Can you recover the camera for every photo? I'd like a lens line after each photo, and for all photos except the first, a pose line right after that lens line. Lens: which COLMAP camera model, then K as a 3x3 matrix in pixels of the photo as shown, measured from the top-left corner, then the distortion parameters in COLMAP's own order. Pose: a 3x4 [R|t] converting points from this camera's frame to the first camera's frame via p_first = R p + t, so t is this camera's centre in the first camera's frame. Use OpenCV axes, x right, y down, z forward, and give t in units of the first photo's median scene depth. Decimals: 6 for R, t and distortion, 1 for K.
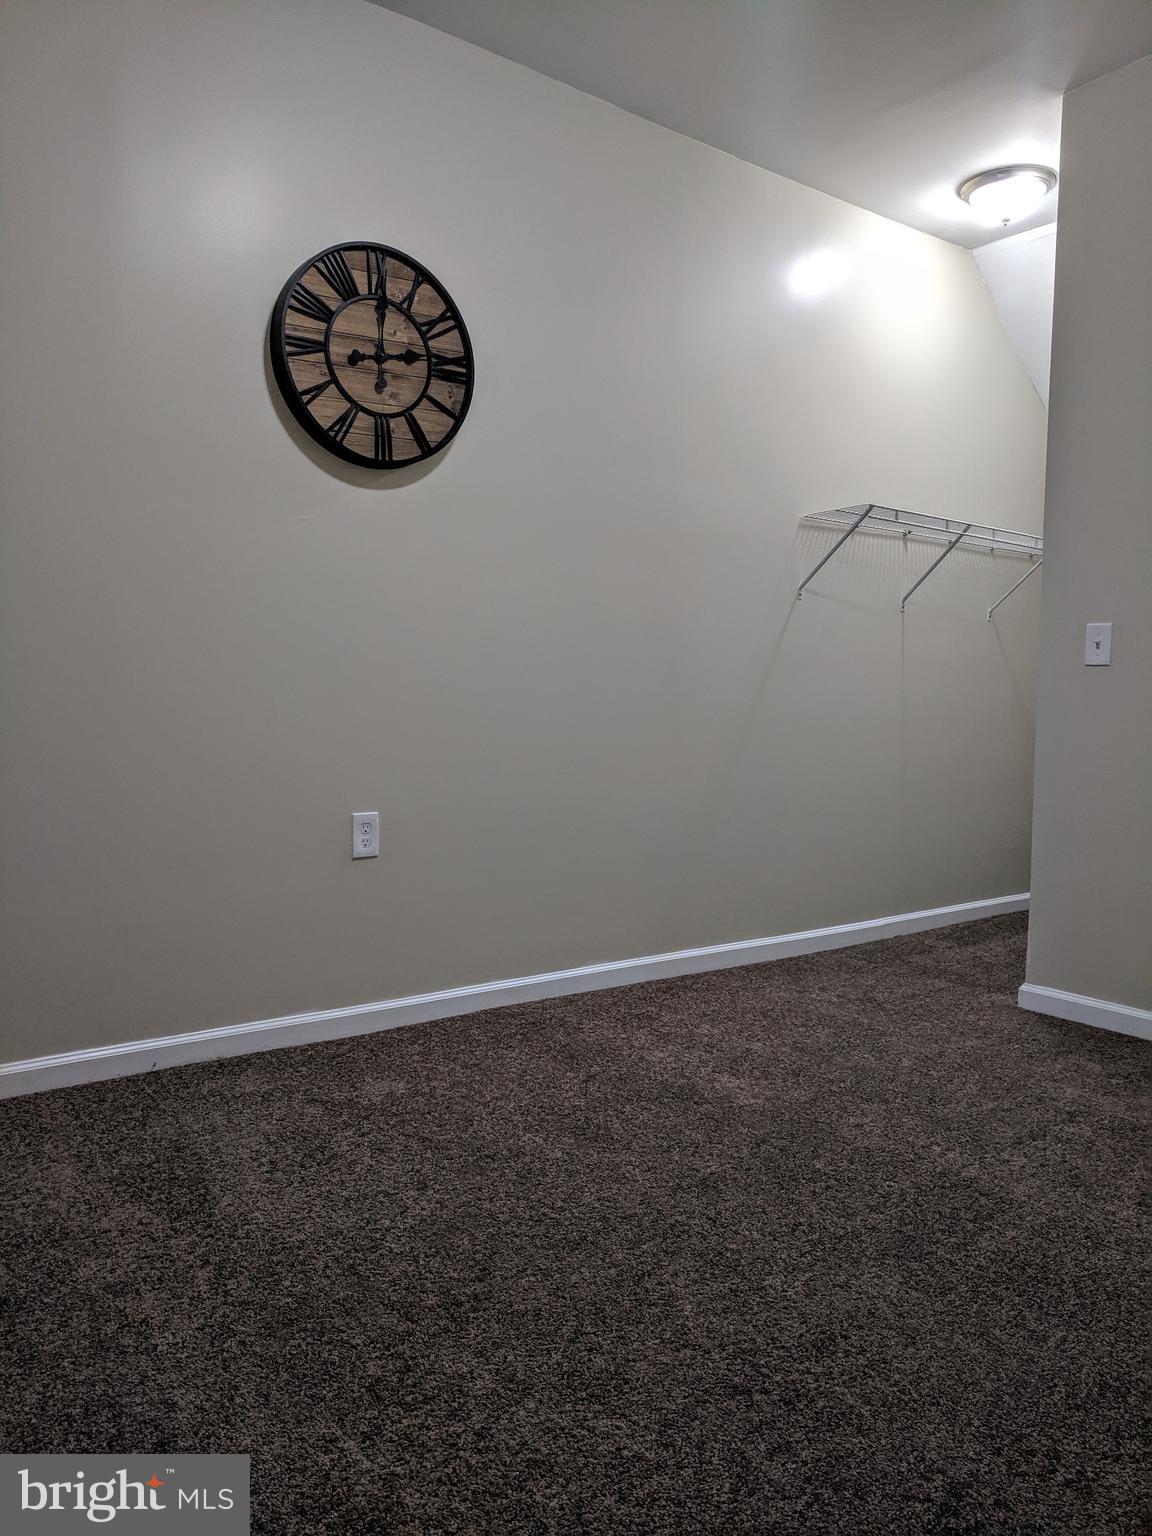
lens RADIAL K [[1149.8, 0, 585.8], [0, 1149.8, 770.0], [0, 0, 1]] dist [-0.002415, 0.025674]
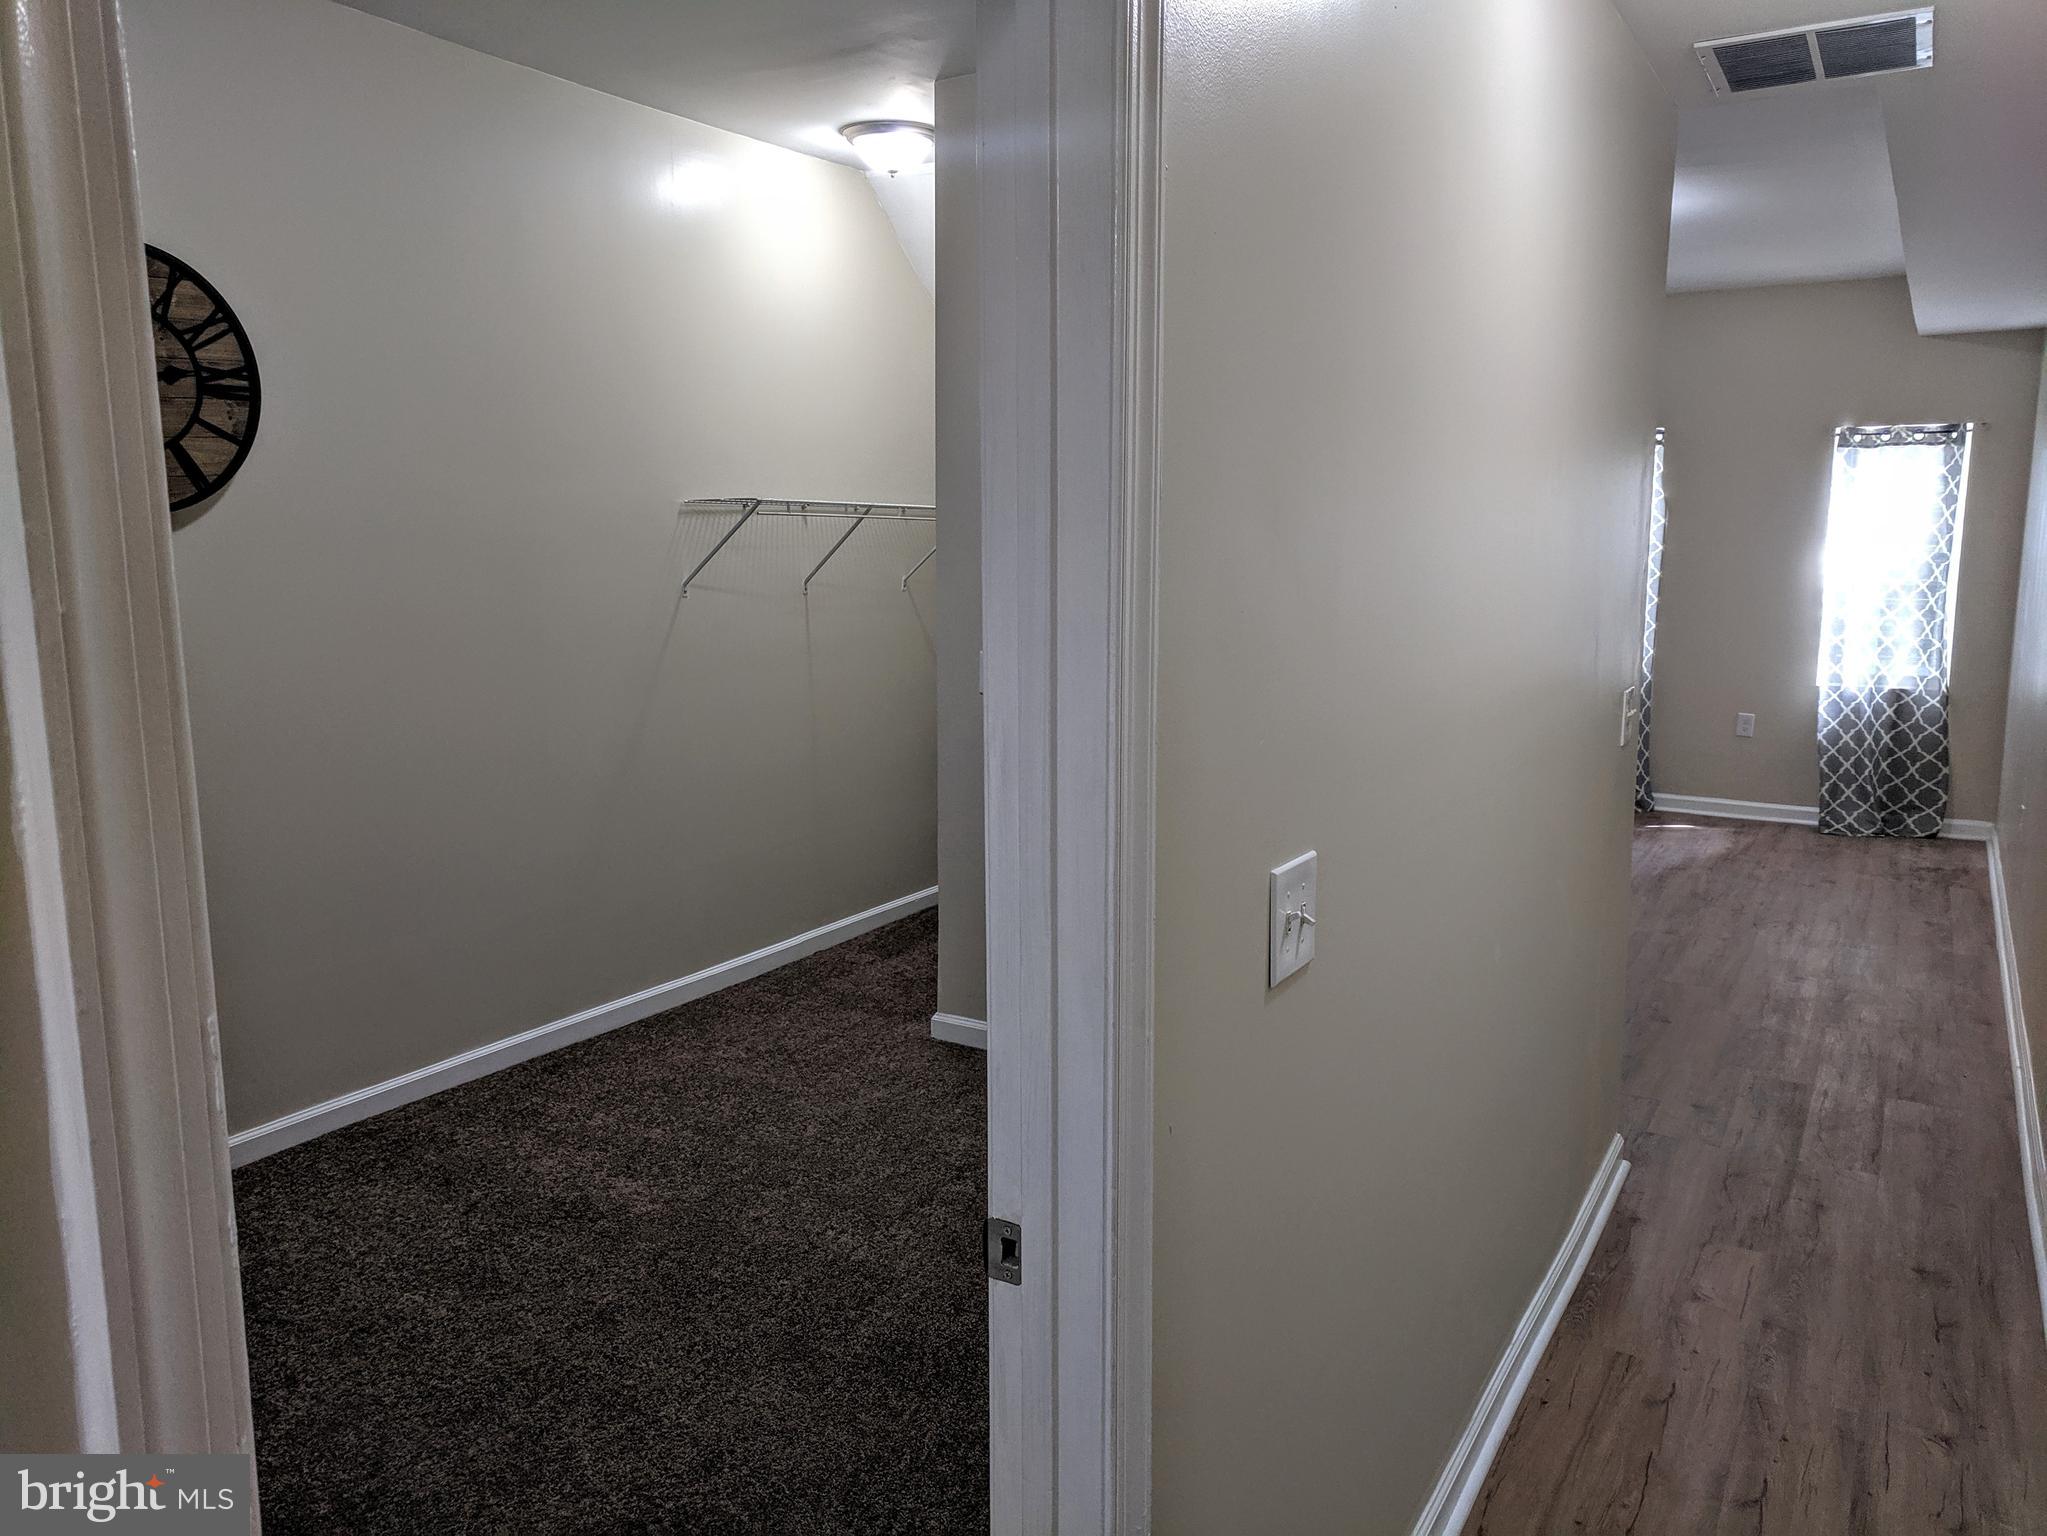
lens RADIAL K [[1532.3, 0, 1019.6], [0, 1532.3, 766.9], [0, 0, 1]] dist [-0.002415, 0.025674]
pose [[0.931320, -0.066578, 0.358064, -0.002958], [0.031989, 0.994303, 0.101675, -0.191498], [-0.362794, -0.083238, 0.928144, -0.265018]]
